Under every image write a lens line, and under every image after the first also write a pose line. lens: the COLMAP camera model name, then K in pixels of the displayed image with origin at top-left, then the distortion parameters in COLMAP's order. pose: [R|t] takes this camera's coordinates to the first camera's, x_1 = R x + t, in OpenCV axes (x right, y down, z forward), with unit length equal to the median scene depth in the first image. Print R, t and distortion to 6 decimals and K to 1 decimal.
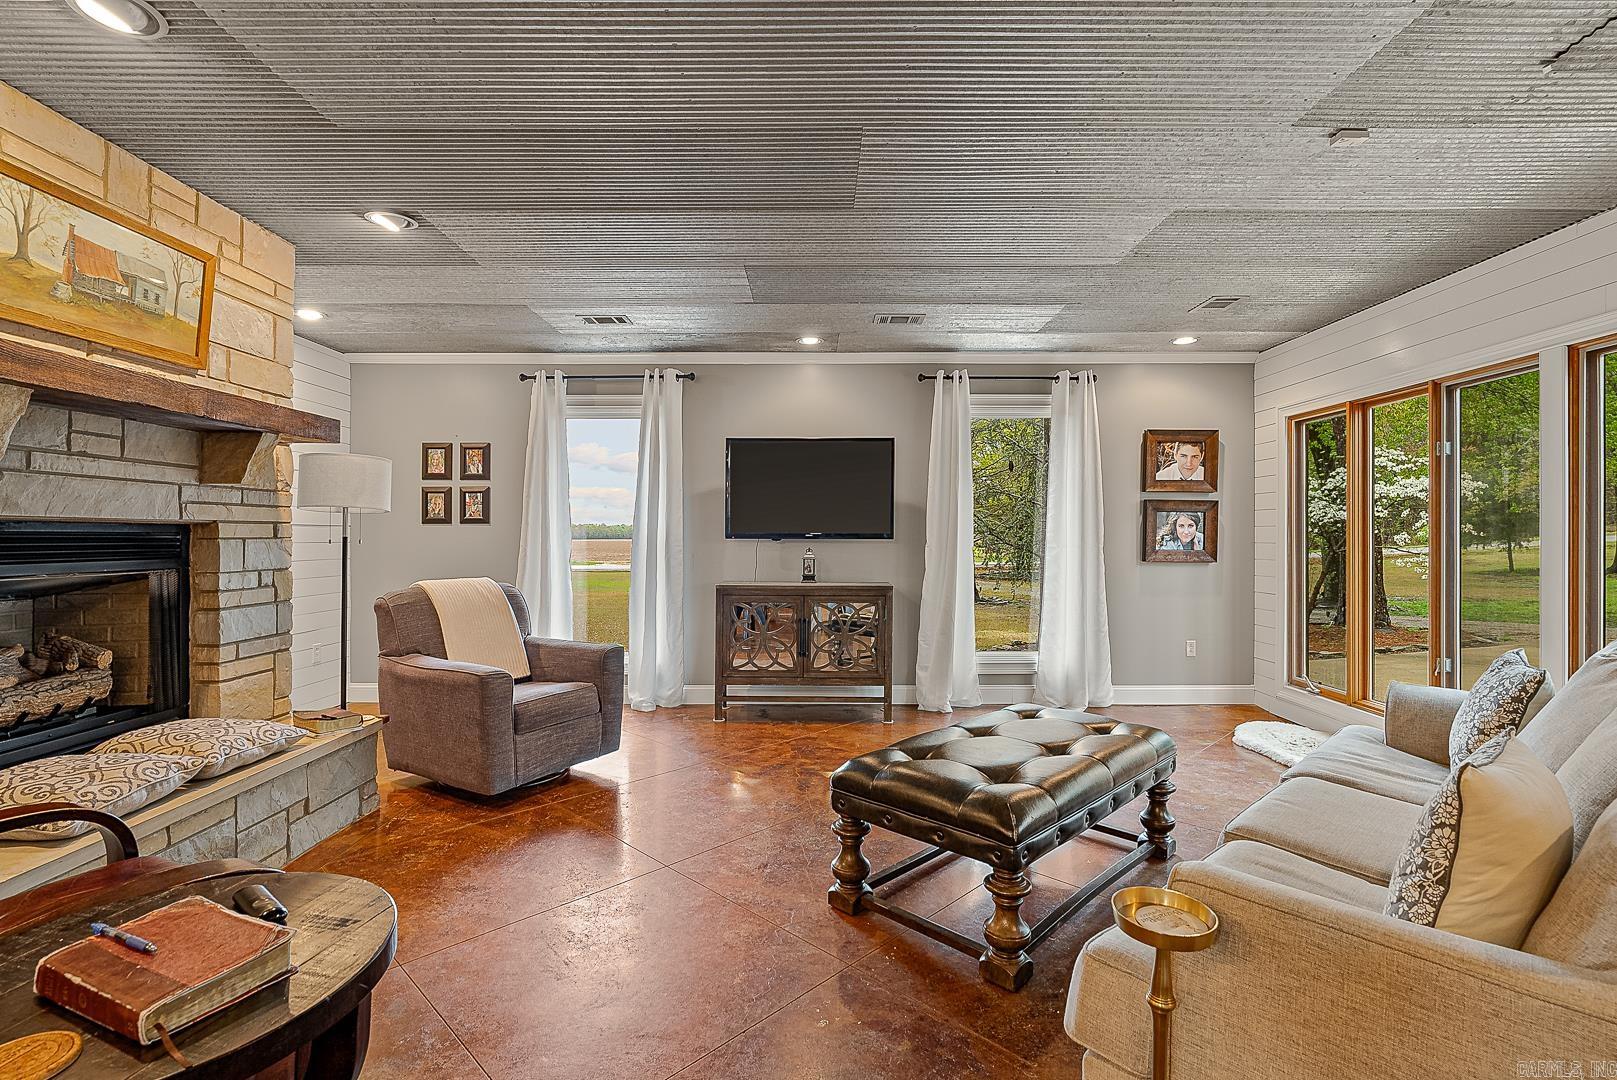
lens RADIAL K [[765.1, 0, 800.5], [0, 765.1, 537.8], [0, 0, 1]] dist [-0.001597, -0.000160]
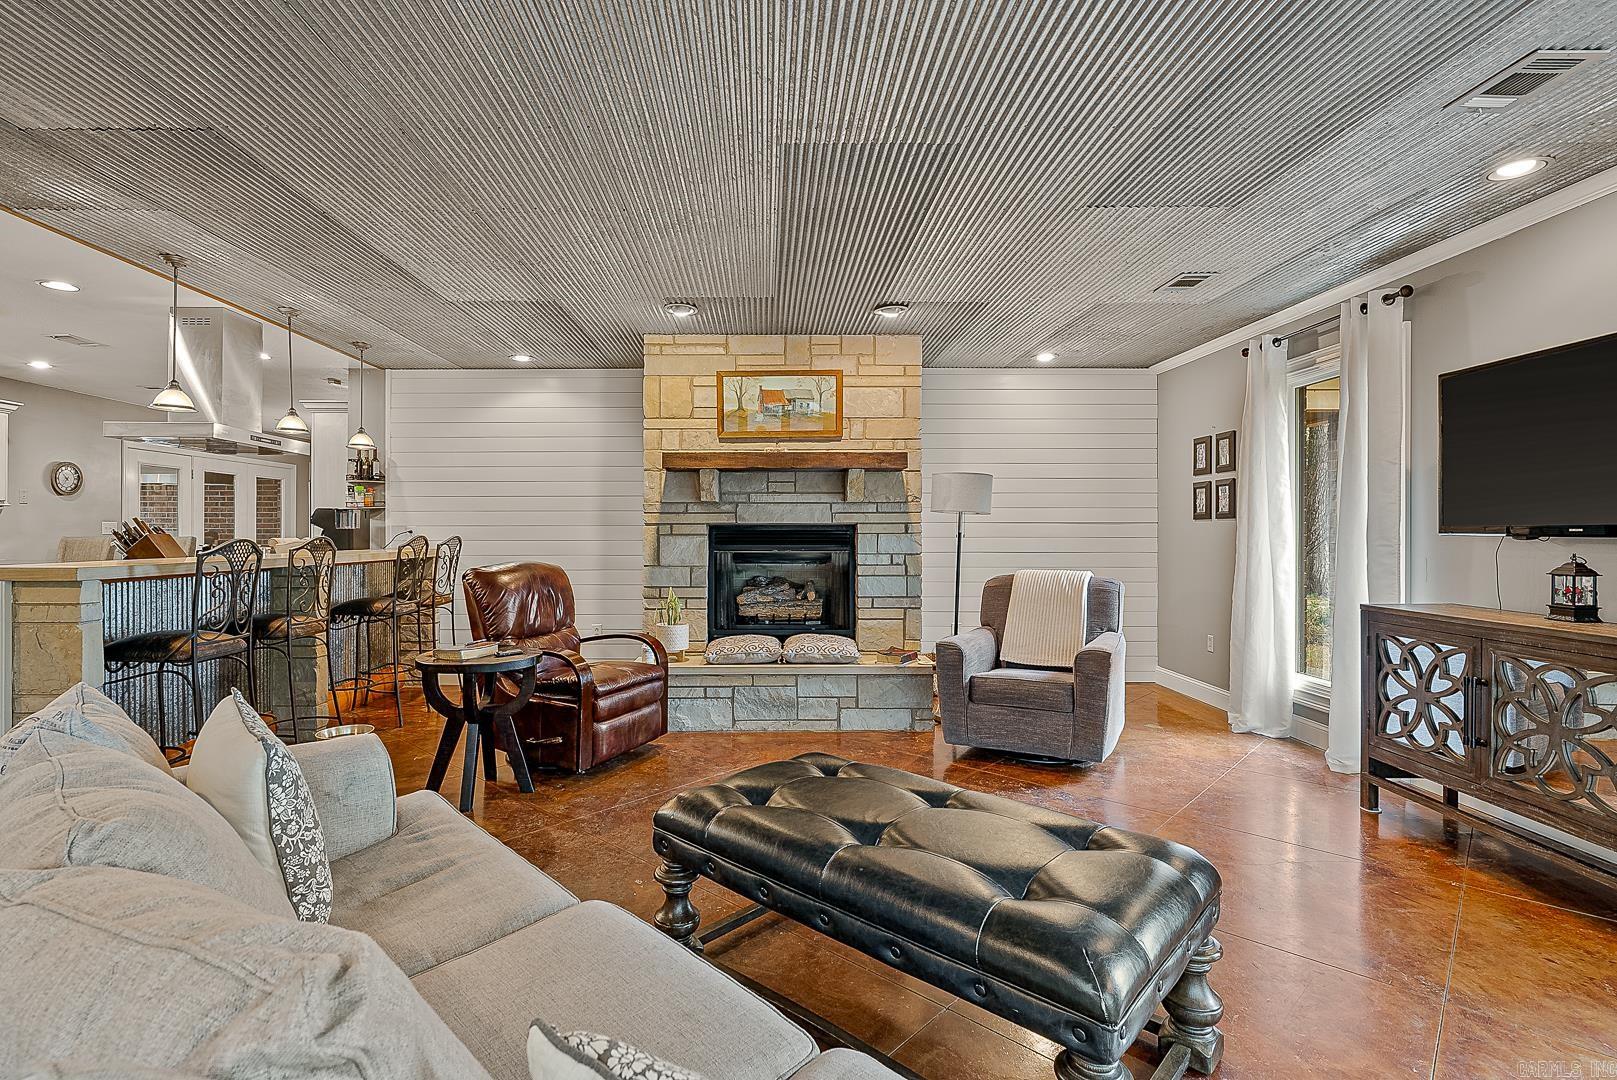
lens RADIAL K [[765.1, 0, 795.3], [0, 765.1, 533.8], [0, 0, 1]] dist [-0.001597, -0.000160]
pose [[0.029299, 0.003074, -0.999566, 0.854364], [-0.000487, 0.999995, 0.003061, -0.003358], [0.999571, 0.000397, 0.029300, 0.755987]]
